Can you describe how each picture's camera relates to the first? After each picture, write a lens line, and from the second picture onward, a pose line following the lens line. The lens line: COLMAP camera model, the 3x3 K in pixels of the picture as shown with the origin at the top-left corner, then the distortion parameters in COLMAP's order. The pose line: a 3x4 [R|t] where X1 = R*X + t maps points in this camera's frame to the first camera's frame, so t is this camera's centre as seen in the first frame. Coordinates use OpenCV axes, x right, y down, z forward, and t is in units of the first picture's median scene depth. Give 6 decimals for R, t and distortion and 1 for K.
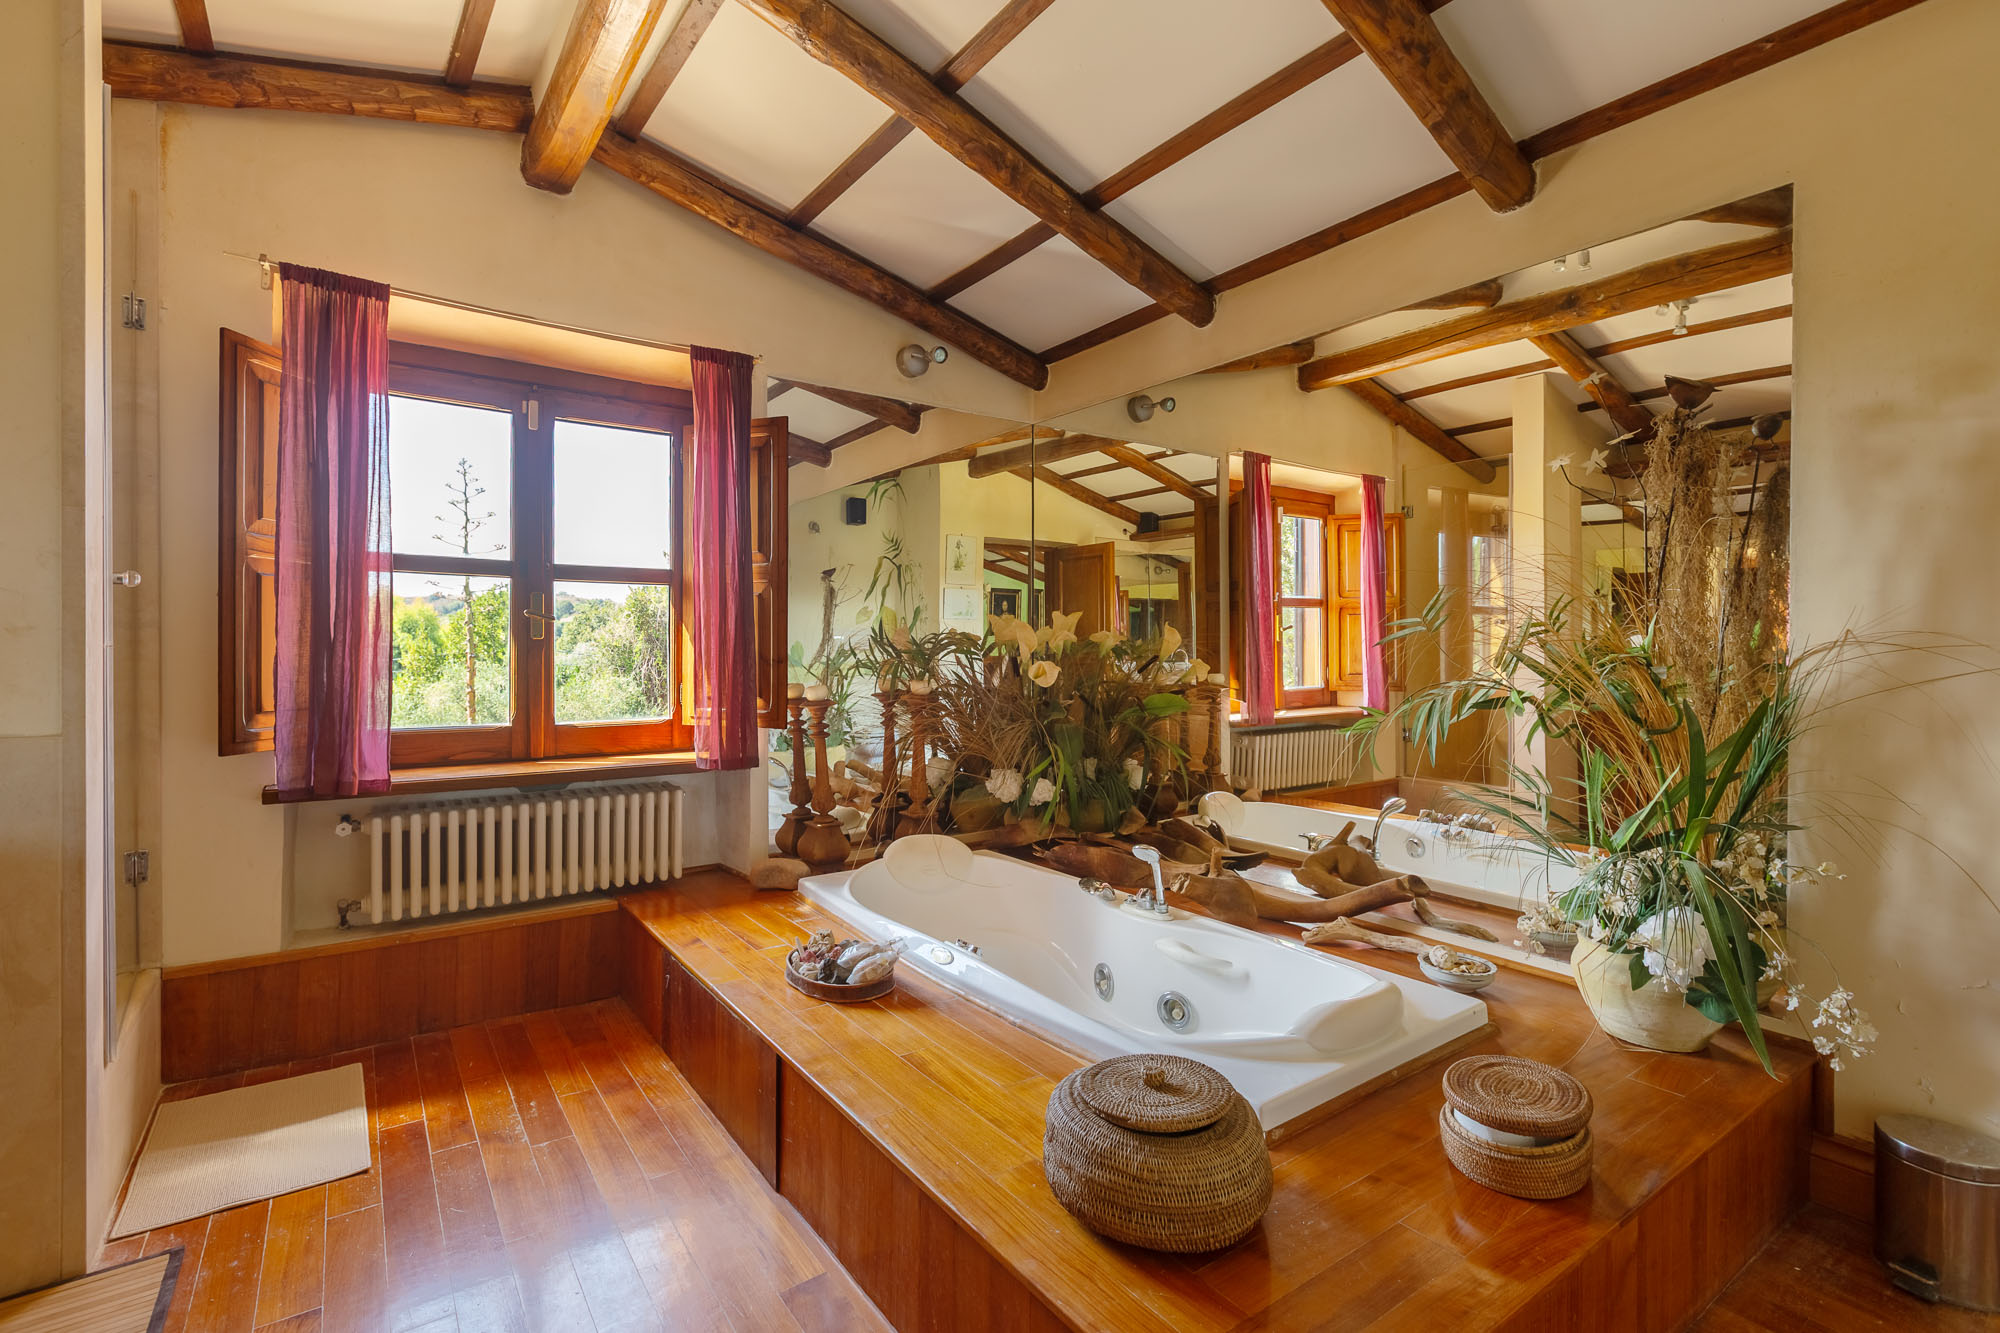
lens RADIAL K [[919.3, 0, 987.6], [0, 919.3, 653.6], [0, 0, 1]] dist [0.000699, 0.001892]
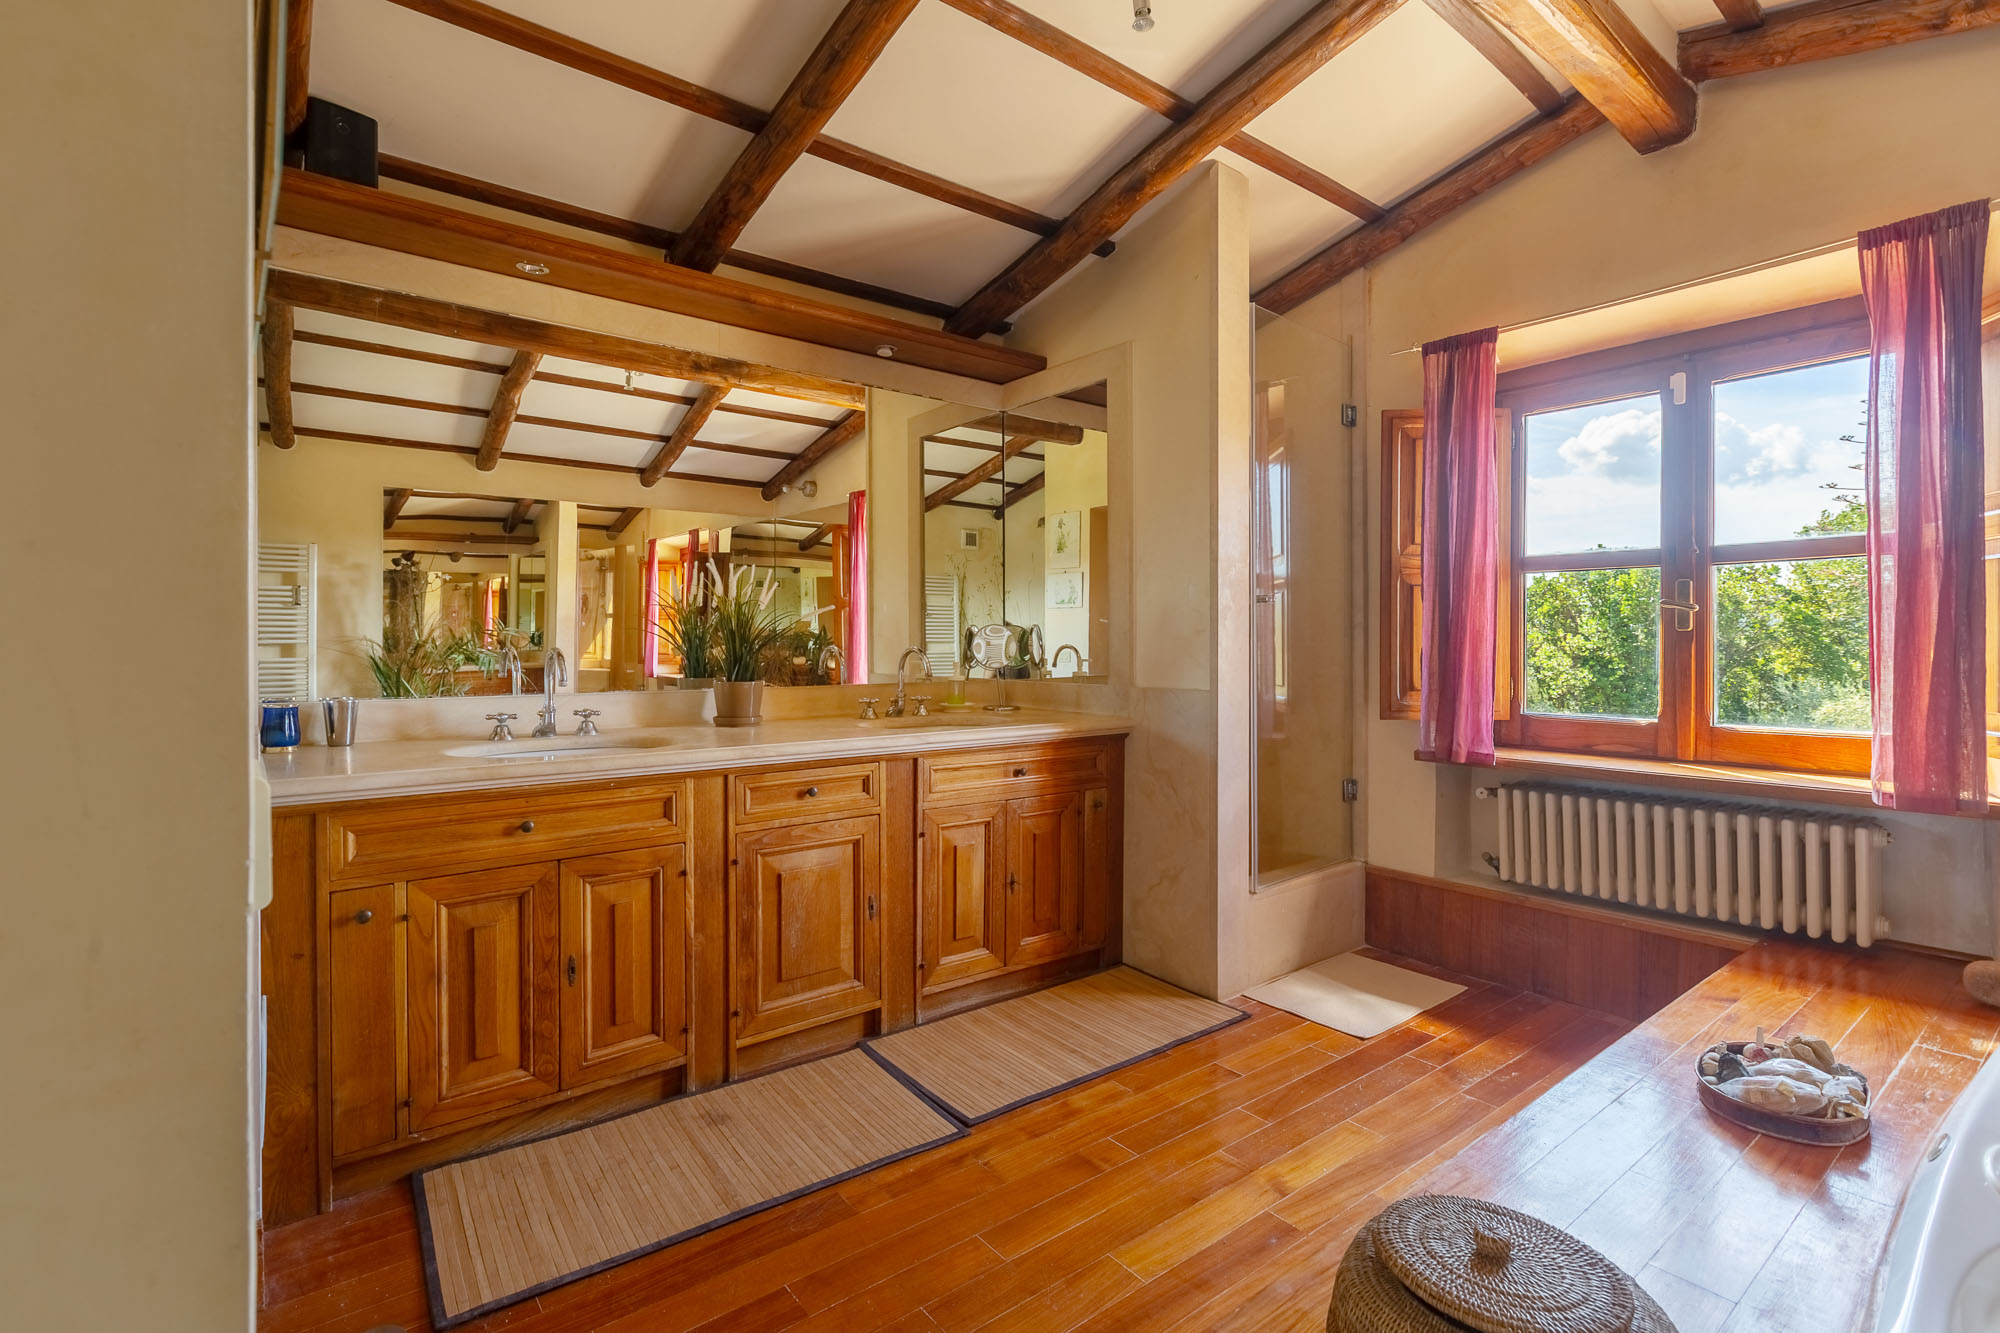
lens RADIAL K [[919.3, 0, 995.5], [0, 919.3, 650.3], [0, 0, 1]] dist [0.000699, 0.001892]
pose [[0.048386, 0.004848, -0.998817, 0.454998], [-0.004580, 0.999979, 0.004632, 0.002996], [0.998818, 0.004351, 0.048407, 0.308387]]
